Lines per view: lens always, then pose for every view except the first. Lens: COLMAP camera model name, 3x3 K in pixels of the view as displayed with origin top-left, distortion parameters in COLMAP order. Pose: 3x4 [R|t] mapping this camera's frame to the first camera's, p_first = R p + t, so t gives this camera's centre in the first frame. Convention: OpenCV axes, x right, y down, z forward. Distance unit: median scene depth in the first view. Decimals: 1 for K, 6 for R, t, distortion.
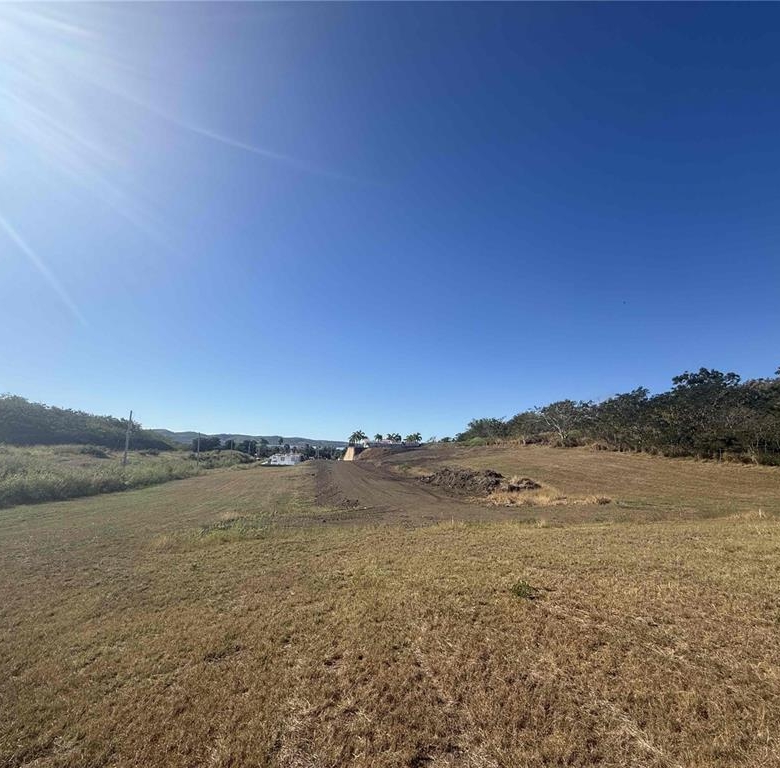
lens RADIAL K [[416.8, 0, 384.8], [0, 416.8, 369.5], [0, 0, 1]] dist [0.011033, -0.000659]
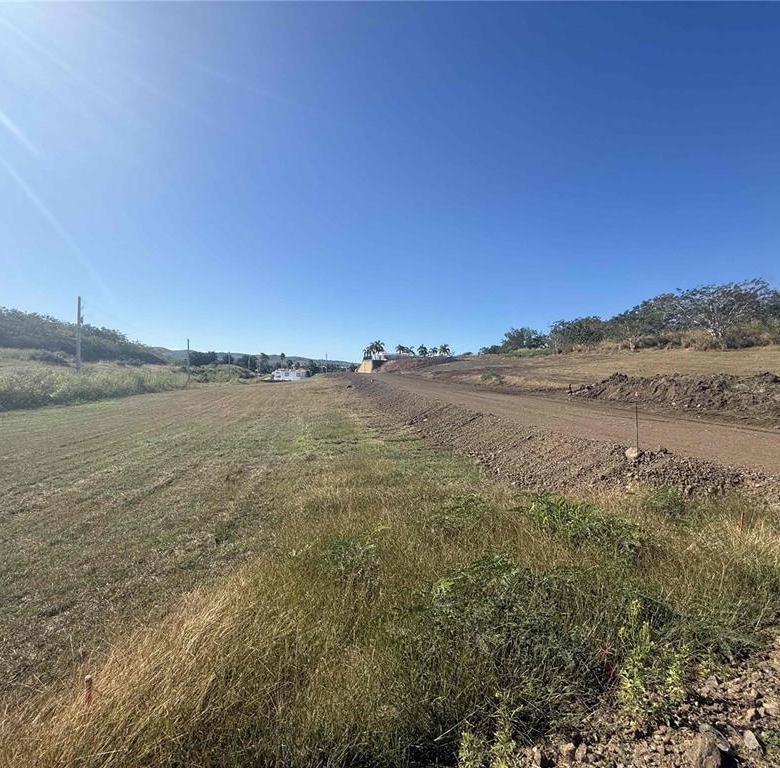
lens RADIAL K [[416.8, 0, 384.8], [0, 416.8, 369.5], [0, 0, 1]] dist [0.011033, -0.000659]
pose [[0.999955, 0.006773, 0.006604, -0.045455], [-0.007898, 0.982004, 0.188693, 0.037713], [-0.005207, -0.188736, 0.982014, 0.132957]]
